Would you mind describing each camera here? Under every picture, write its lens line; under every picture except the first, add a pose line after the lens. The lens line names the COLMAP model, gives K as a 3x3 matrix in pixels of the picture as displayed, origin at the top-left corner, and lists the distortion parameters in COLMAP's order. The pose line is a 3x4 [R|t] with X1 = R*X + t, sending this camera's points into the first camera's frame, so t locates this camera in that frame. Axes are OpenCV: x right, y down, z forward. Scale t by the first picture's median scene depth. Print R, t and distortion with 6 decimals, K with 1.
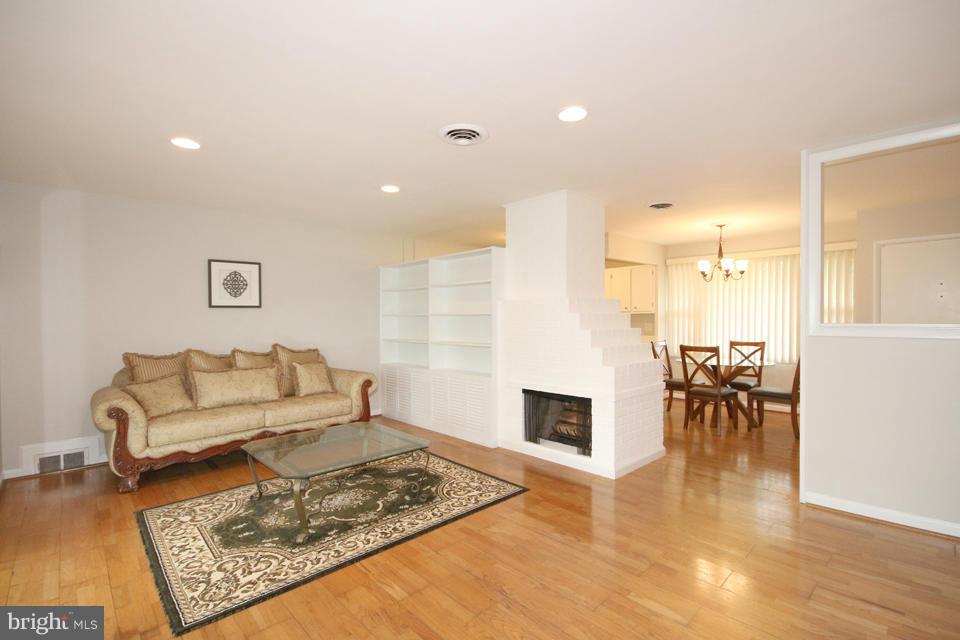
lens RADIAL K [[456.0, 0, 480.6], [0, 456.0, 316.8], [0, 0, 1]] dist [0.001275, 0.000003]
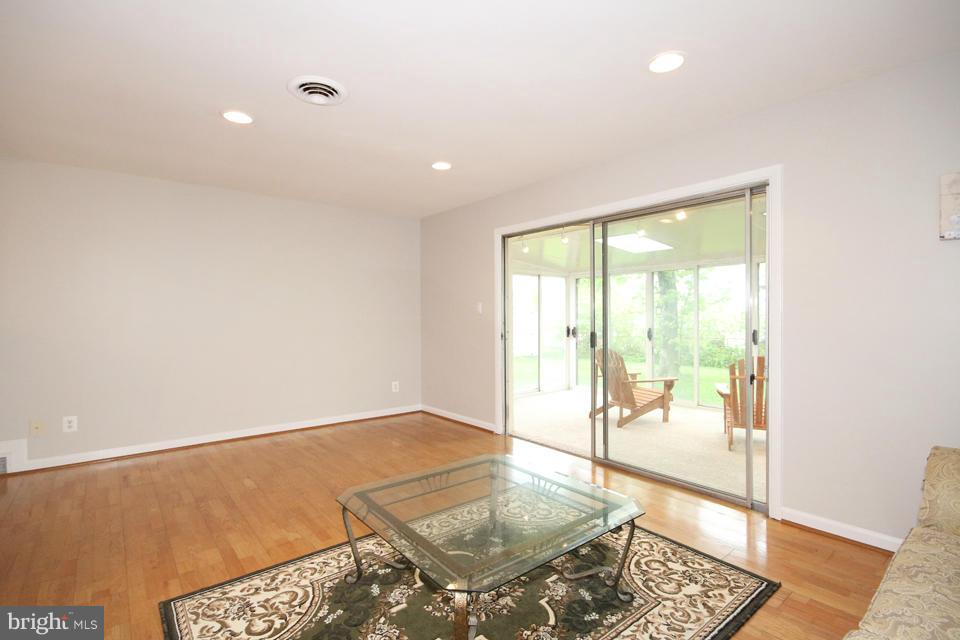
lens RADIAL K [[434.6, 0, 480.0], [0, 434.6, 320.0], [0, 0, 1]] dist [-0.002959, -0.000903]
pose [[-0.998442, 0.012341, 0.054424, -0.328893], [0.012816, 0.999883, 0.008378, 0.026103], [-0.054314, 0.009062, -0.998483, 1.531877]]
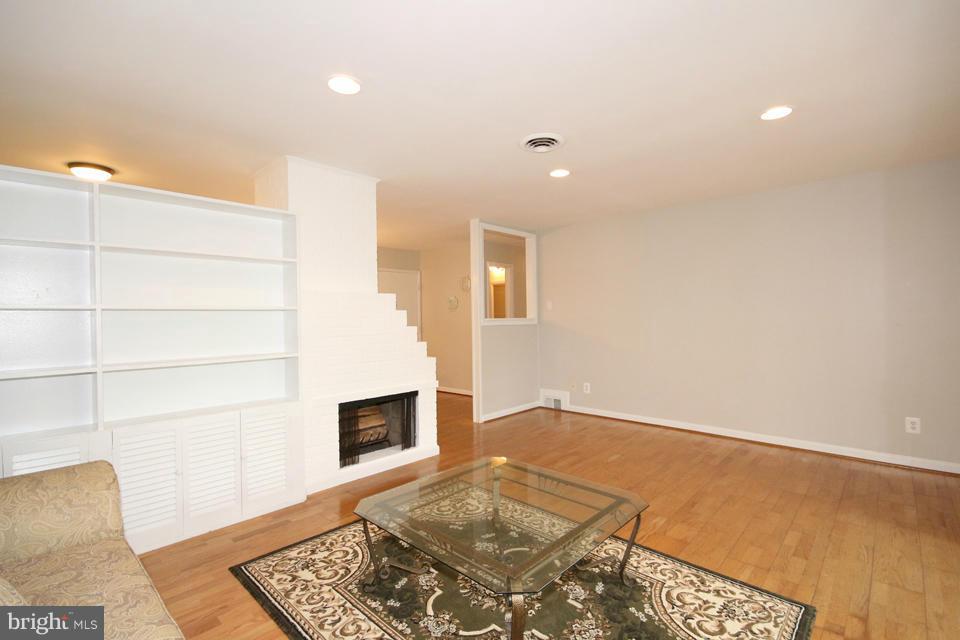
lens RADIAL K [[445.0, 0, 499.8], [0, 445.0, 326.0], [0, 0, 1]] dist [-0.002496, -0.000801]
pose [[-0.104546, -0.009409, 0.994475, -0.901026], [0.009481, 0.999900, 0.010457, 0.022915], [-0.994475, 0.010522, -0.104447, 1.026367]]
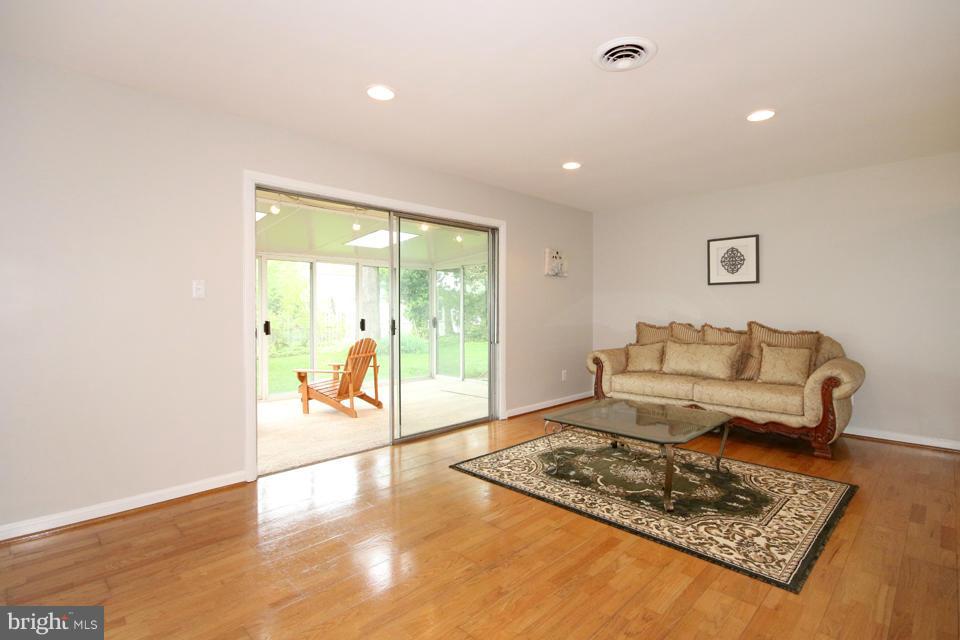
lens RADIAL K [[456.0, 0, 480.6], [0, 456.0, 316.8], [0, 0, 1]] dist [0.001275, 0.000003]
pose [[0.015590, 0.024398, -0.999581, 0.645356], [0.006218, 0.999681, 0.024497, 0.033473], [0.999859, -0.006597, 0.015433, 0.623082]]
